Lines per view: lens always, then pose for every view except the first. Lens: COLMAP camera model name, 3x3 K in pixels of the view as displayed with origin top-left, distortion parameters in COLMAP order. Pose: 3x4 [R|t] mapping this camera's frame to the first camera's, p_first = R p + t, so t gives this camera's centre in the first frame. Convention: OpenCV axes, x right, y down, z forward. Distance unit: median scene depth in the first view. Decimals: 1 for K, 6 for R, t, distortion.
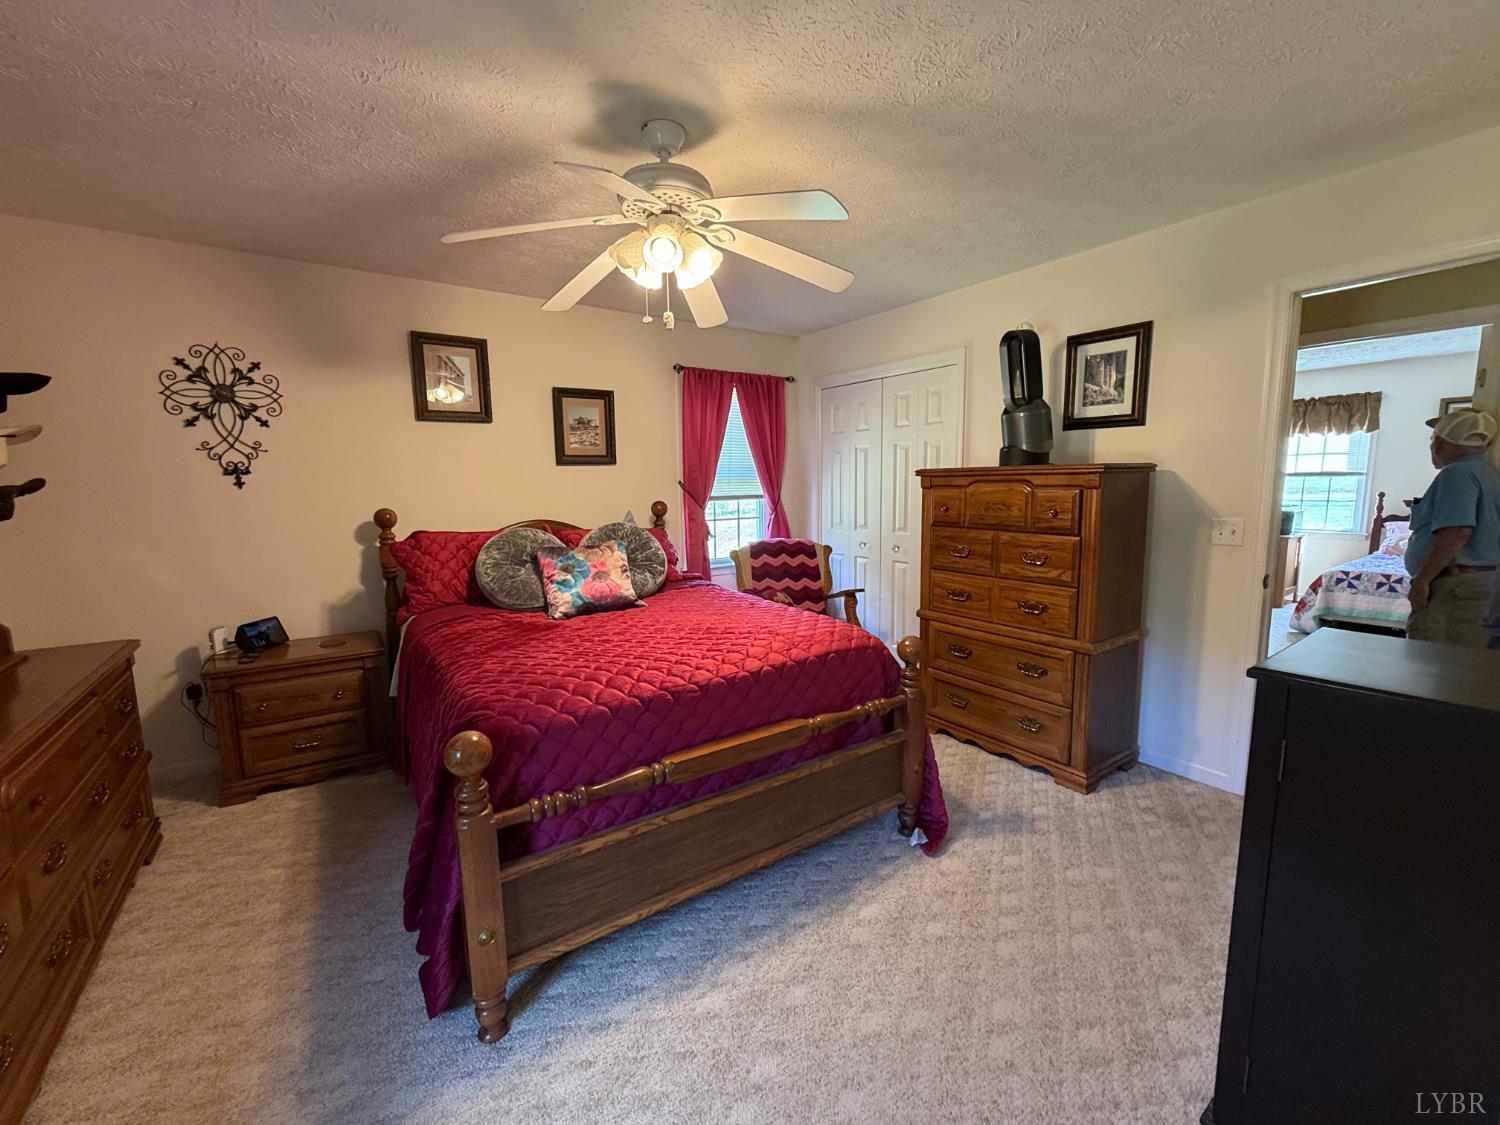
lens RADIAL K [[612.3, 0, 750.0], [0, 612.3, 562.5], [0, 0, 1]] dist [0.000354, 0.000042]
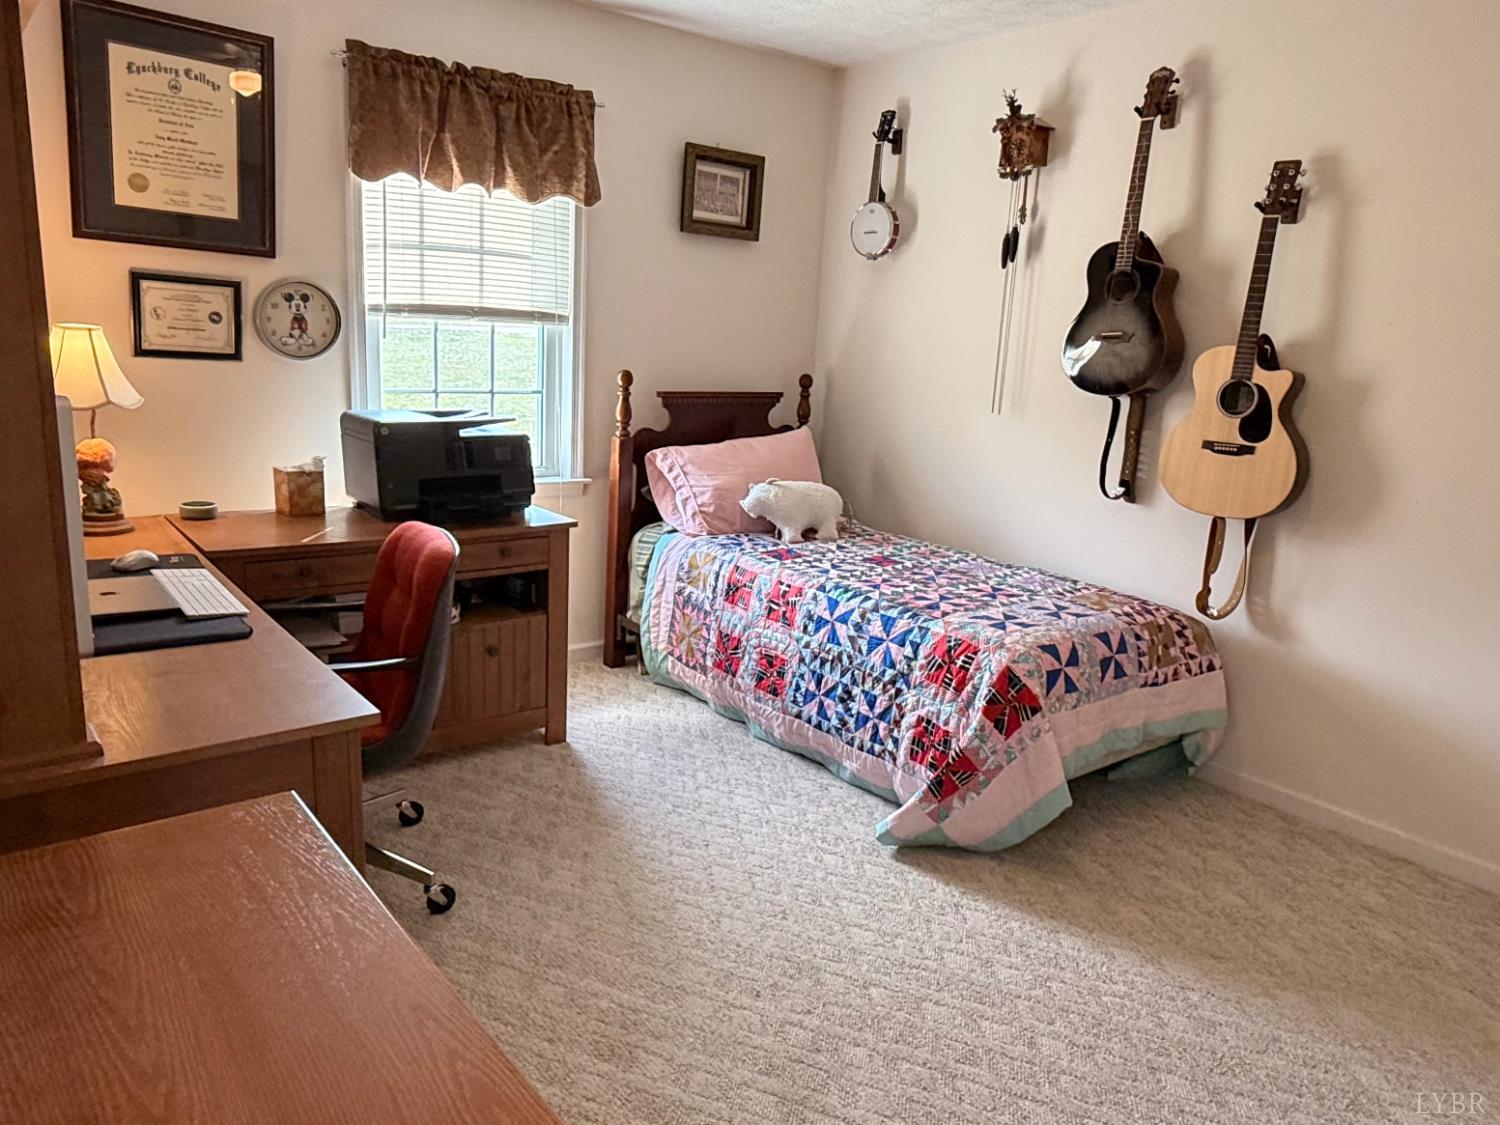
lens RADIAL K [[994.4, 0, 750.0], [0, 994.4, 562.5], [0, 0, 1]] dist [0.003638, 0.000903]
pose [[-0.067933, -0.203278, 0.976762, 0.377105], [0.072187, 0.975456, 0.208027, -0.120771], [-0.995075, 0.084641, -0.051592, 0.945755]]
